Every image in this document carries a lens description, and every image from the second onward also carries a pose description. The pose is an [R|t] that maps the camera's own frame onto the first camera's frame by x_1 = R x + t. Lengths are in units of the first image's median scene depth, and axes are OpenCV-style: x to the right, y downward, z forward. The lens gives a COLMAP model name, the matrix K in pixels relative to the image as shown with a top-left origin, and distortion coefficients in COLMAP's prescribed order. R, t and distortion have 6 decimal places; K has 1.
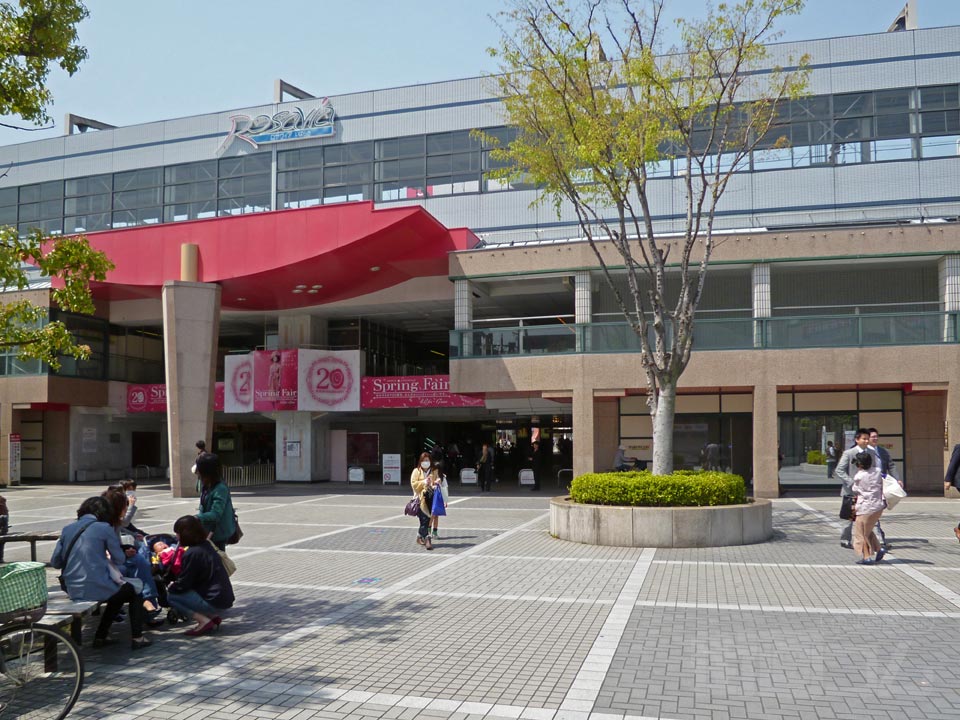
lens RADIAL K [[759.8, 0, 480.2], [0, 759.8, 406.7], [0, 0, 1]] dist [-0.039076, 0.004428]
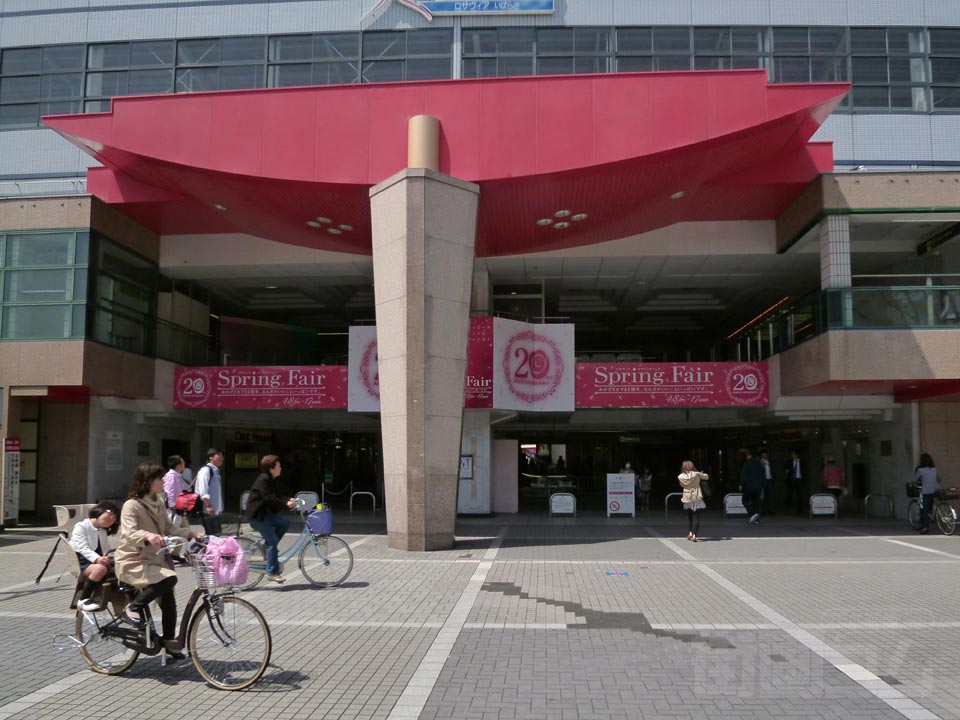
lens RADIAL K [[734.1, 0, 477.8], [0, 734.1, 407.4], [0, 0, 1]] dist [-0.045347, 0.006383]
pose [[0.974784, 0.021758, 0.222086, -0.391517], [-0.014939, 0.999365, -0.032338, 0.024880], [-0.222649, 0.028205, 0.974491, 0.365698]]
